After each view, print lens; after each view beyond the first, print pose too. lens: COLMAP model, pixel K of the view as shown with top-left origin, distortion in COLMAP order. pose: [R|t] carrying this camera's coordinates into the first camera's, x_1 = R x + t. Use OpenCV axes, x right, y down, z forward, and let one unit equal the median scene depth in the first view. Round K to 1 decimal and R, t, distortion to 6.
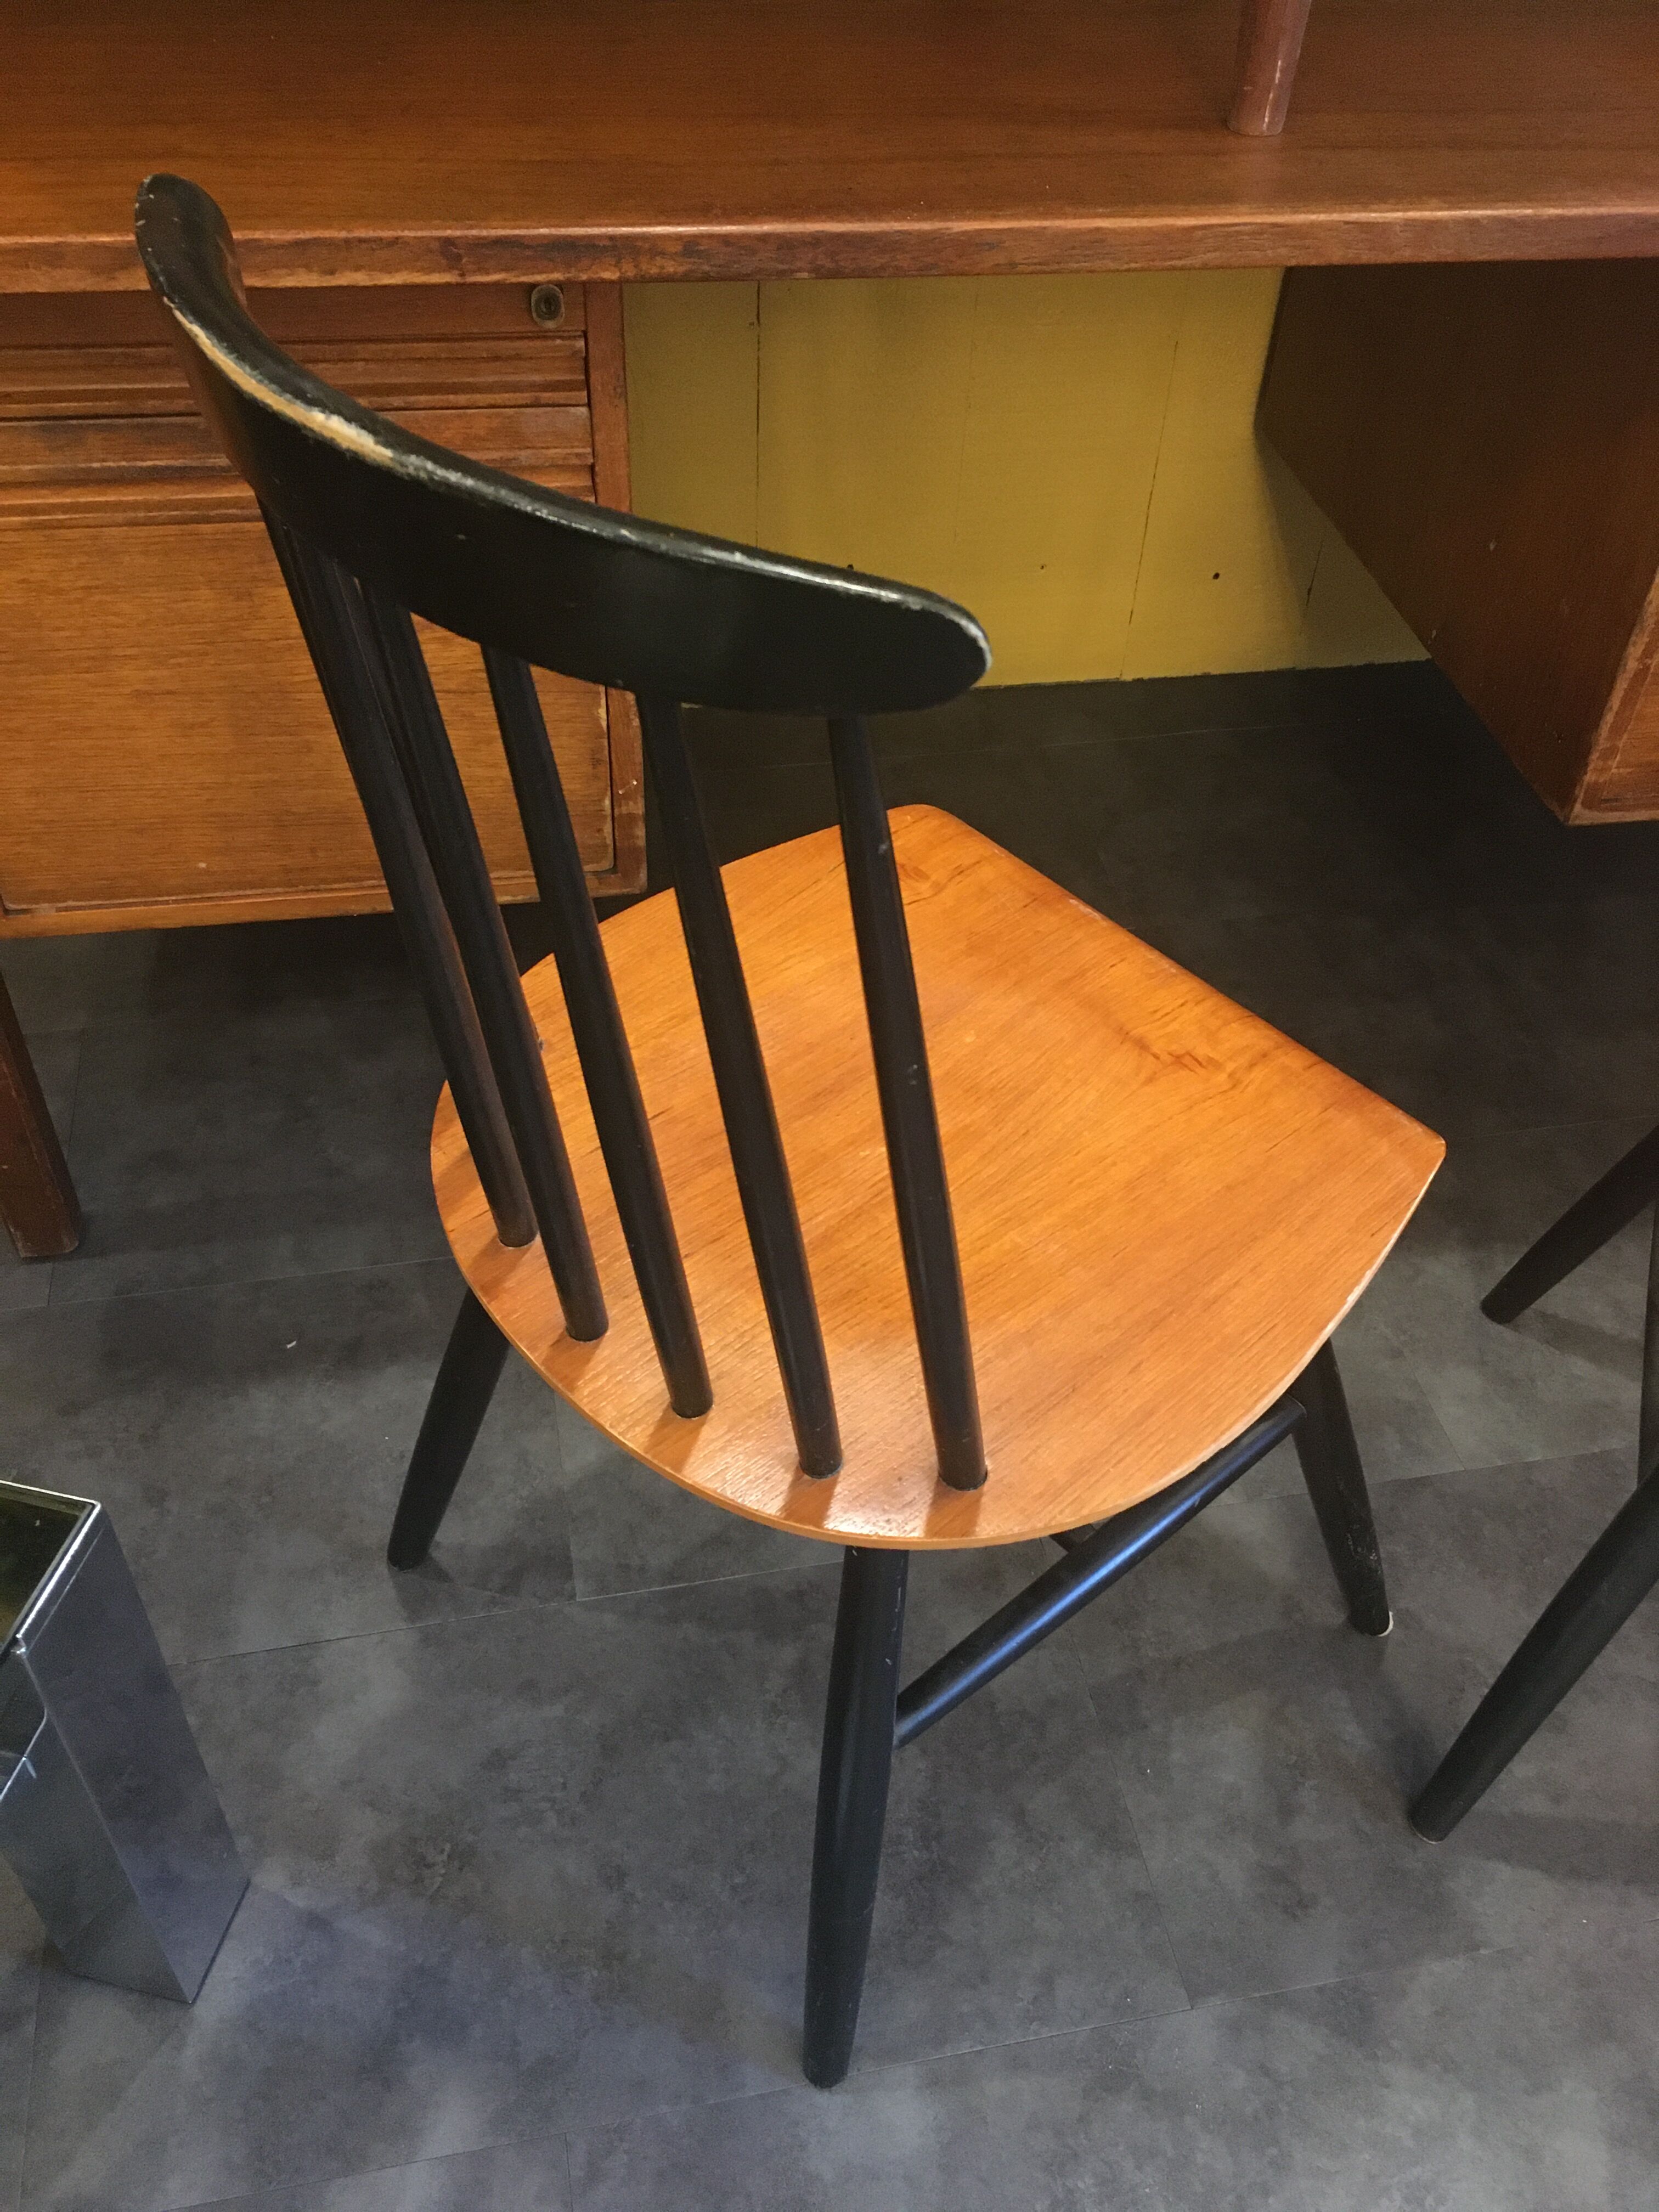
lens RADIAL K [[1888.8, 0, 833.1], [0, 1888.8, 1099.8], [0, 0, 1]] dist [0.085409, -0.116390]
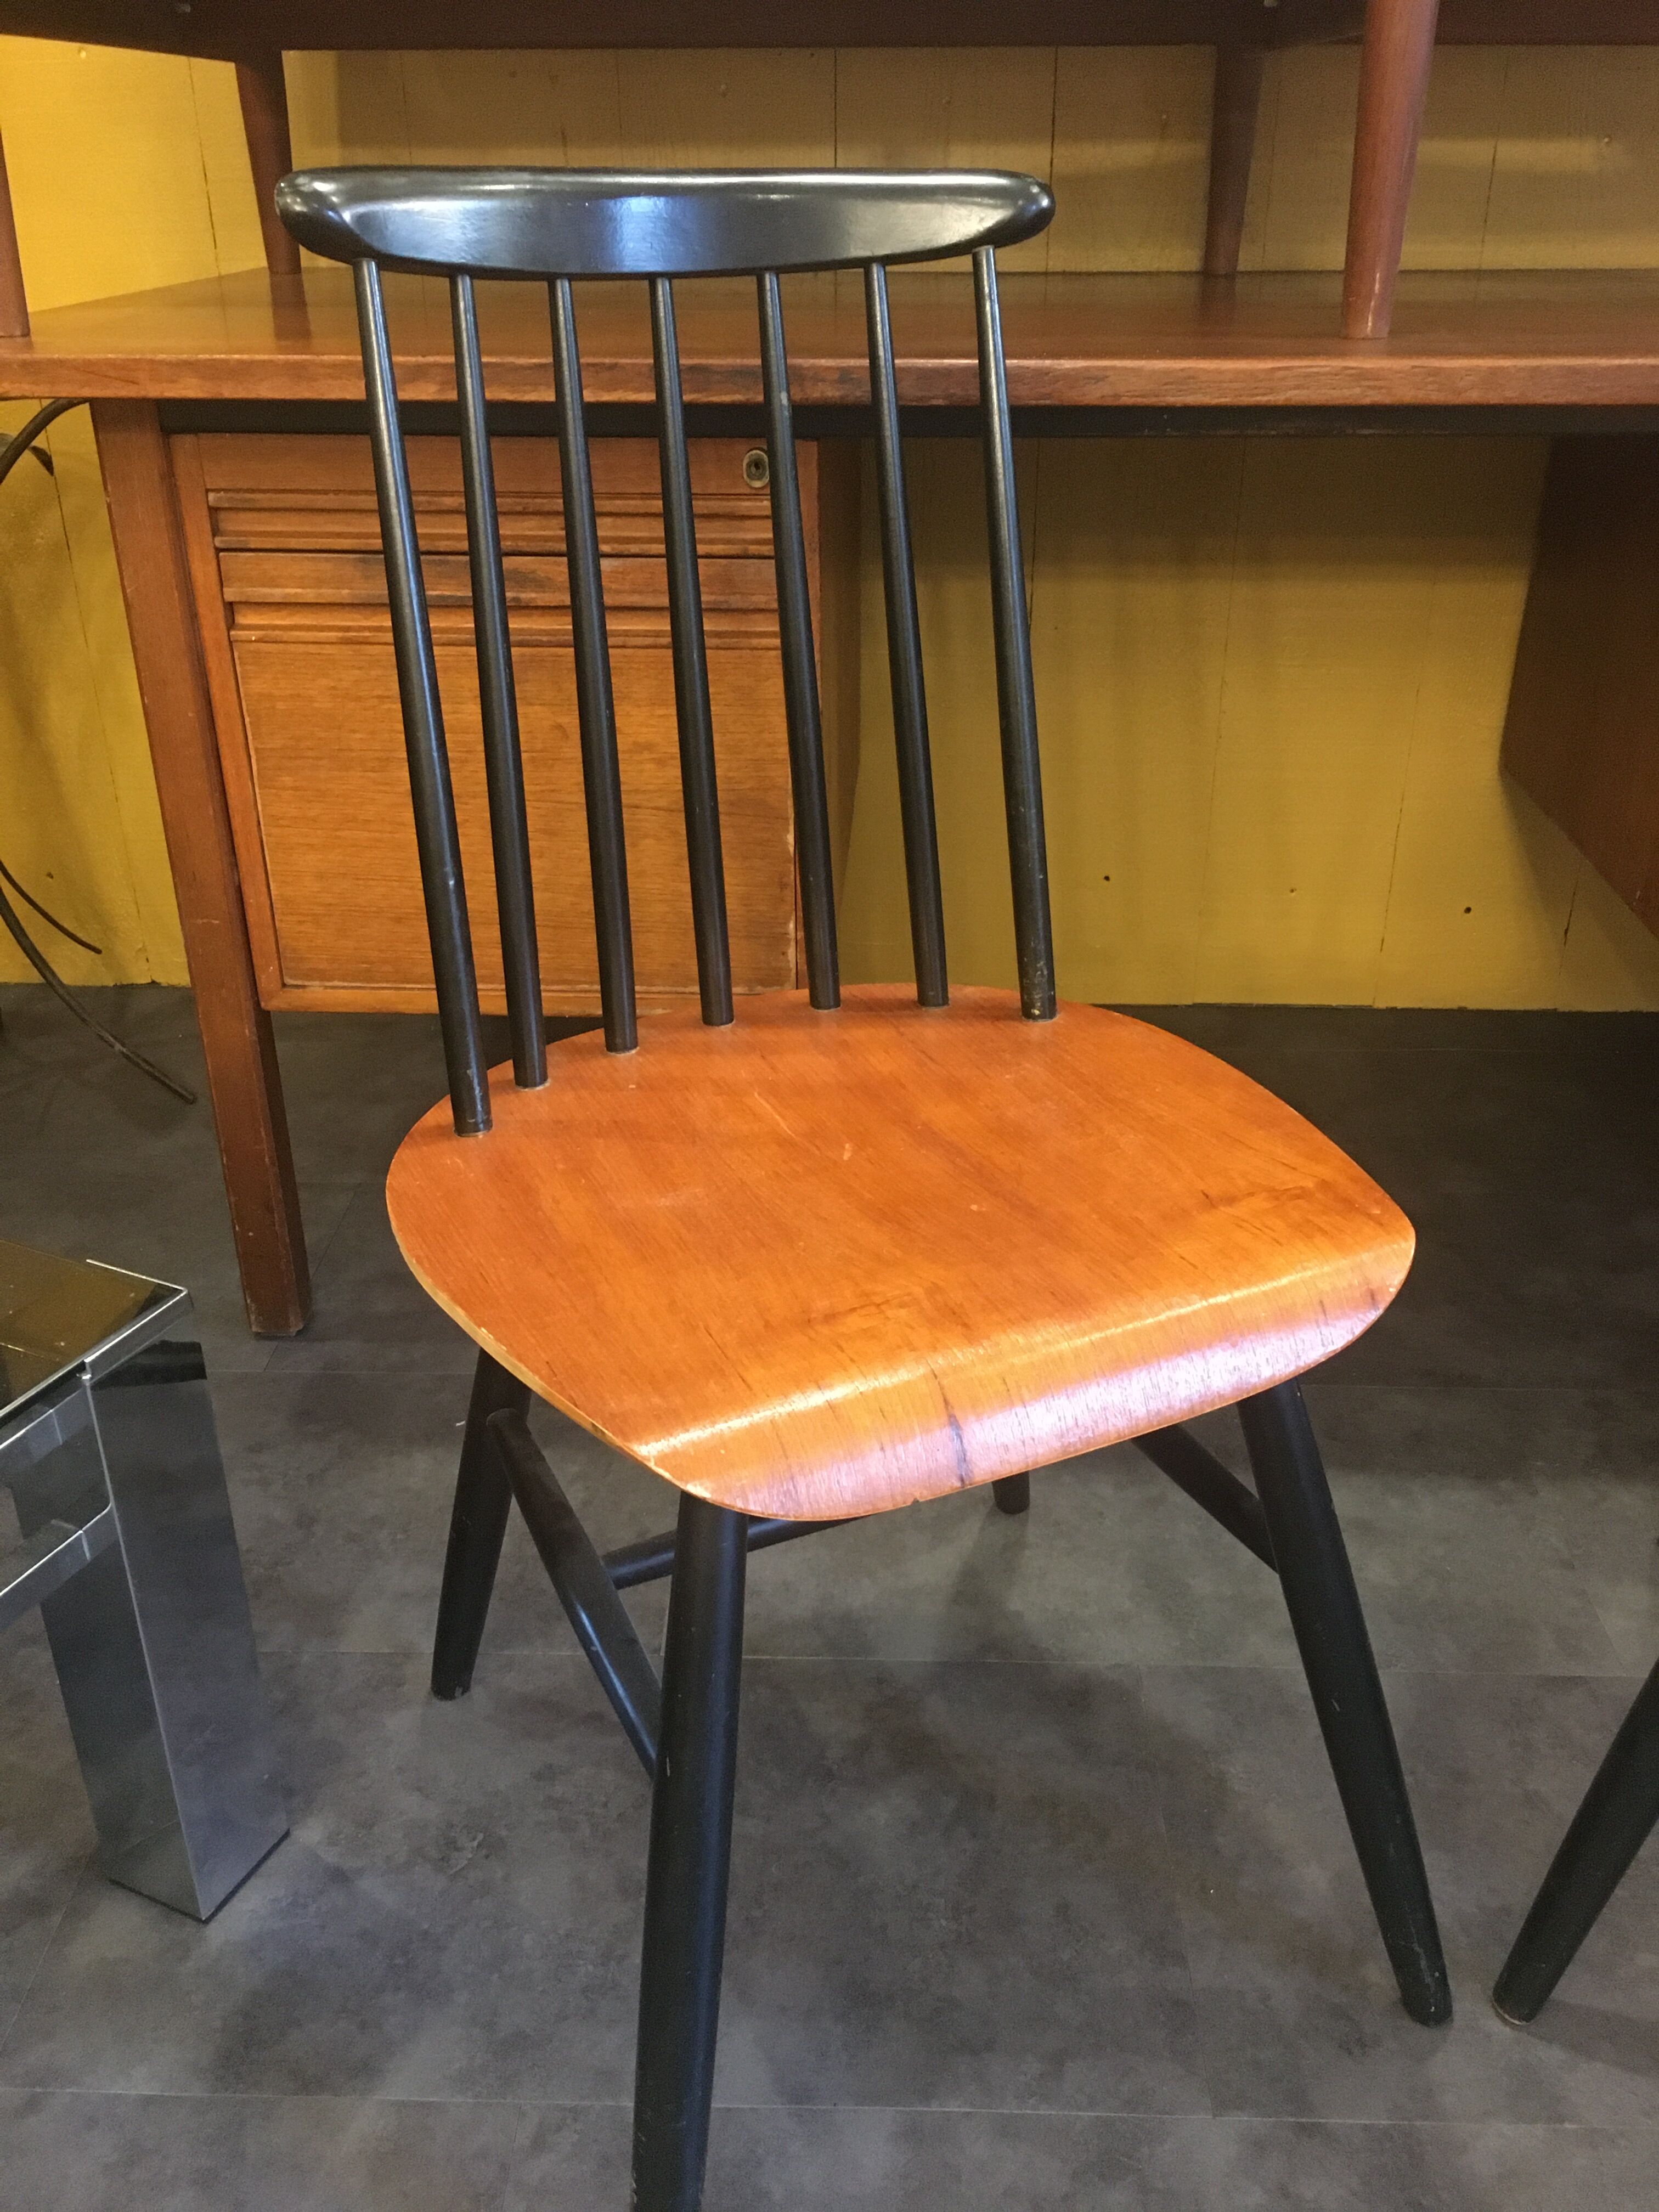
lens RADIAL K [[1888.8, 0, 830.3], [0, 1888.8, 1098.3], [0, 0, 1]] dist [0.085409, -0.116390]
pose [[0.974225, 0.060797, -0.217229, 0.171701], [-0.121131, 0.953373, -0.276419, 0.277835], [0.190295, 0.295608, 0.936164, -0.016501]]
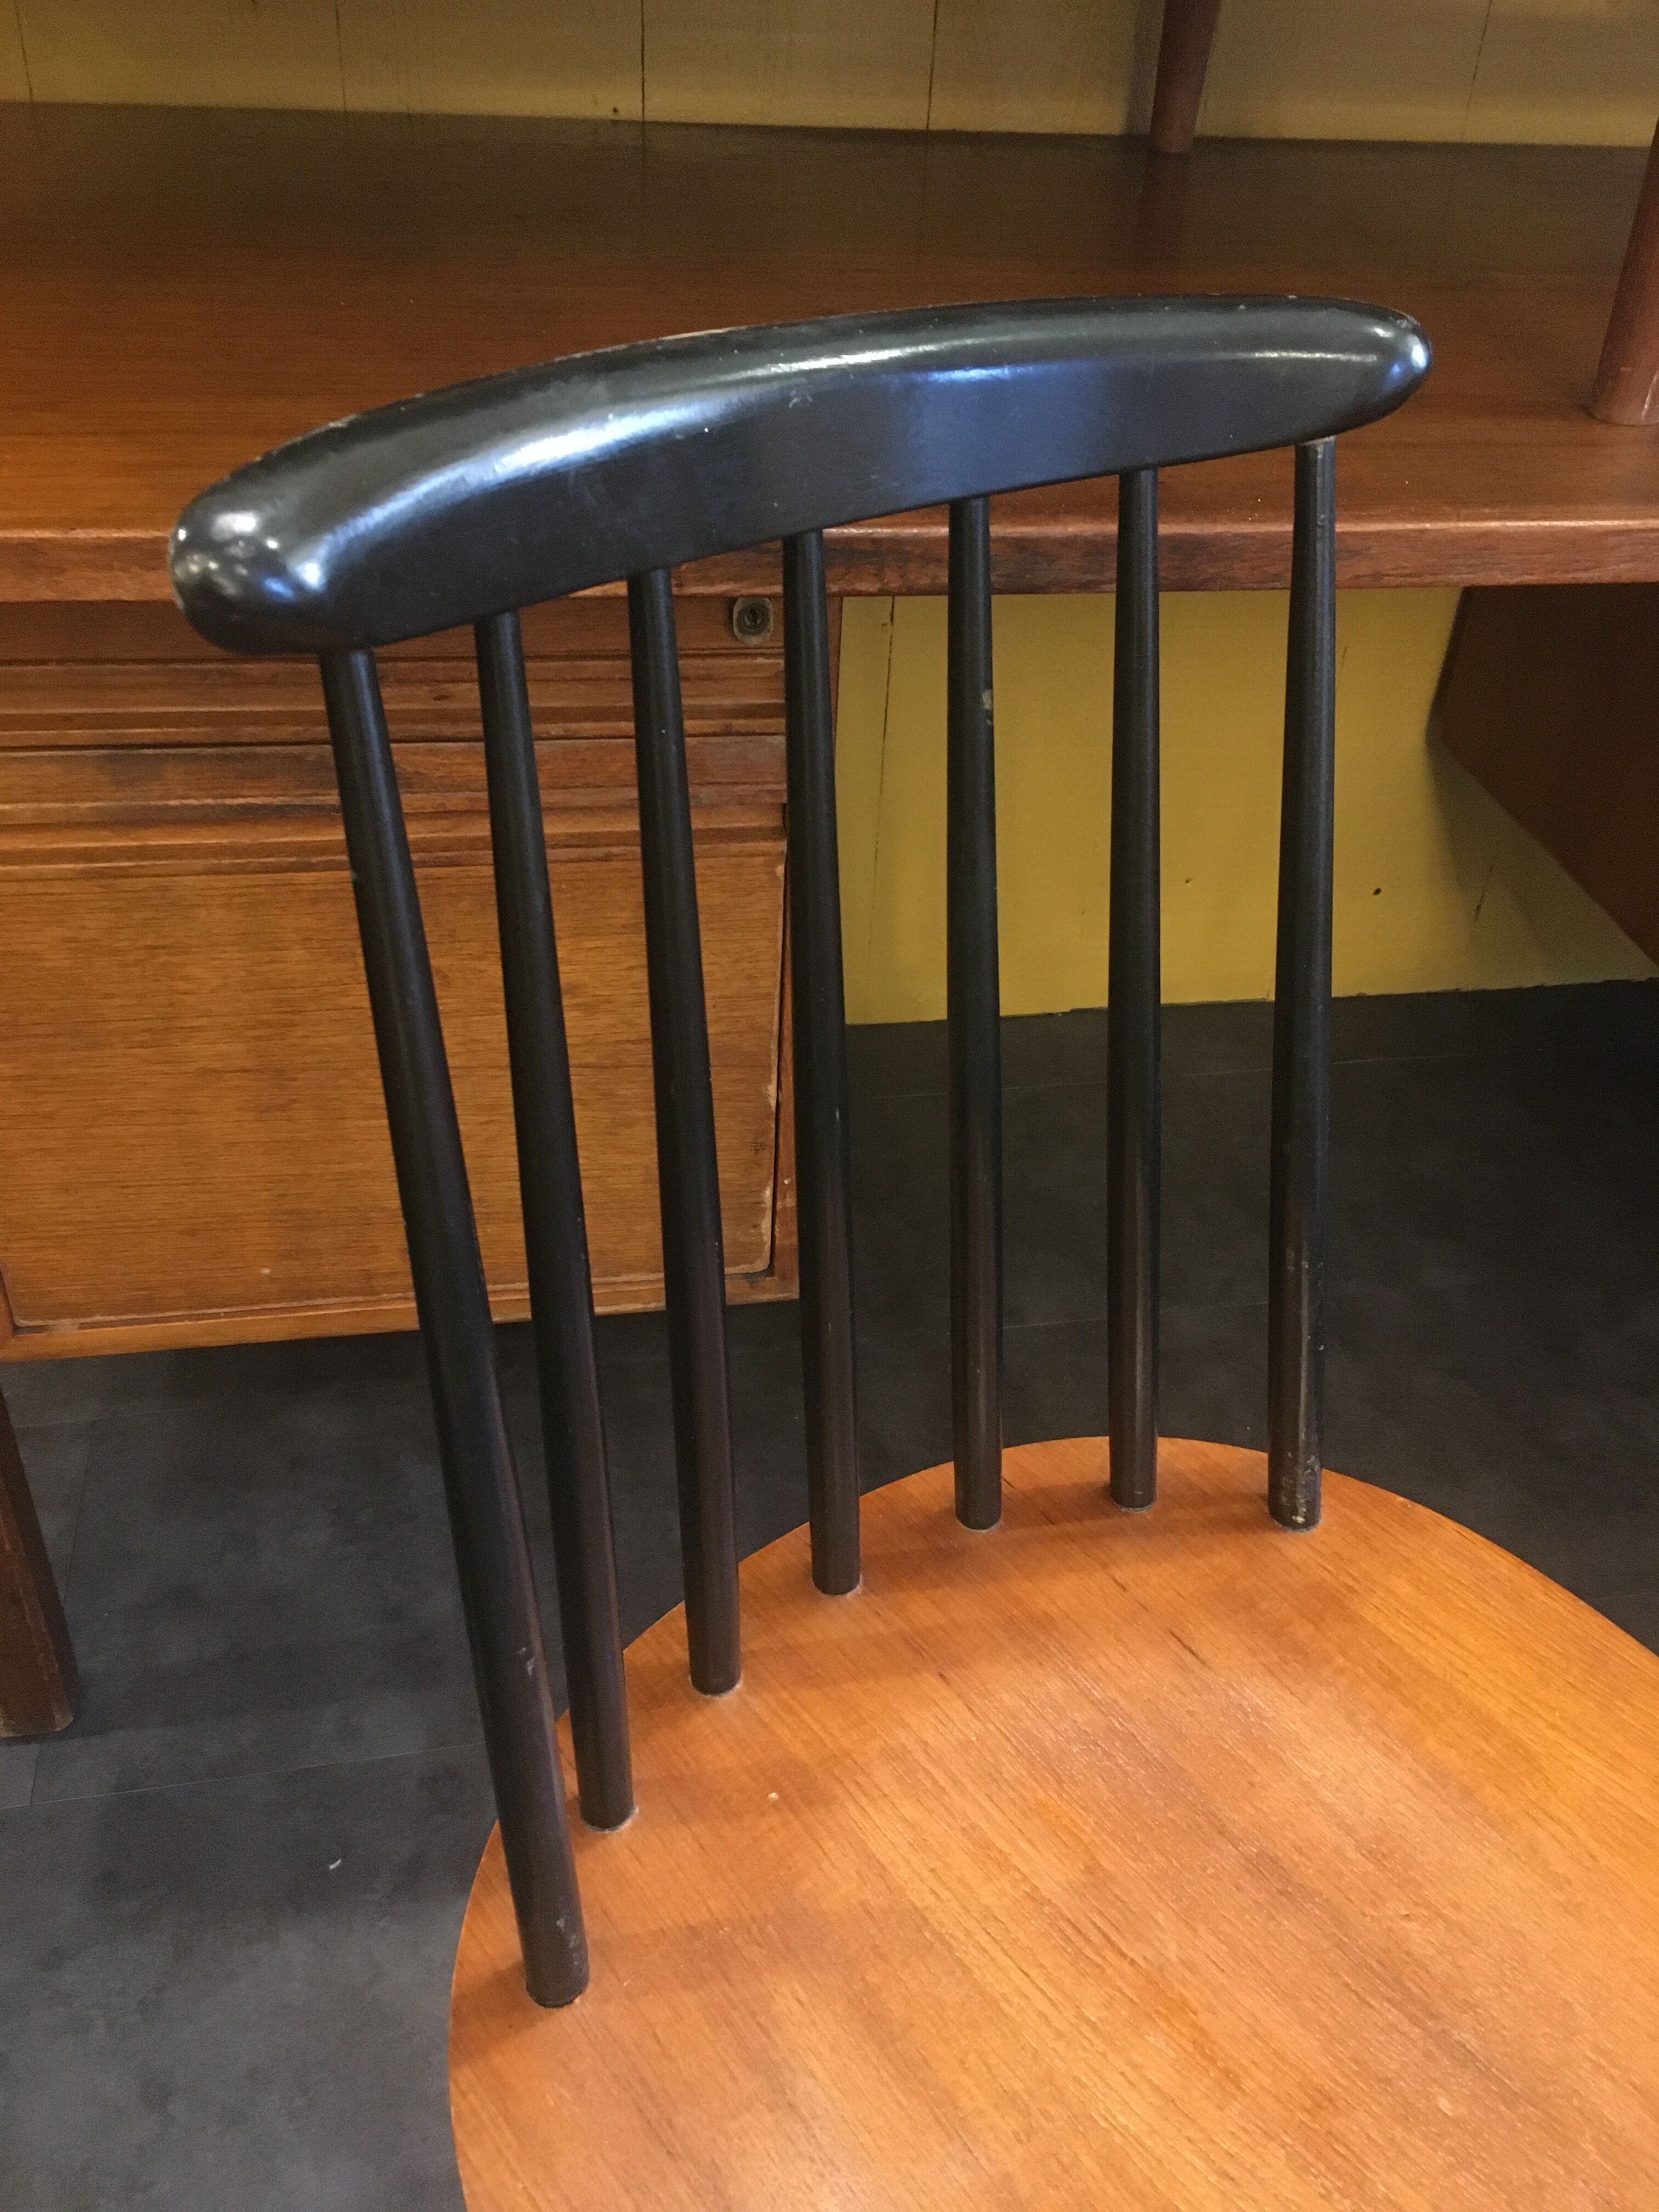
lens RADIAL K [[1888.8, 0, 831.3], [0, 1888.8, 1100.2], [0, 0, 1]] dist [0.085409, -0.116390]
pose [[0.999936, 0.011149, 0.001847, -0.105794], [-0.010812, 0.991341, -0.130866, -0.102124], [-0.003291, 0.130838, 0.991398, 0.218194]]
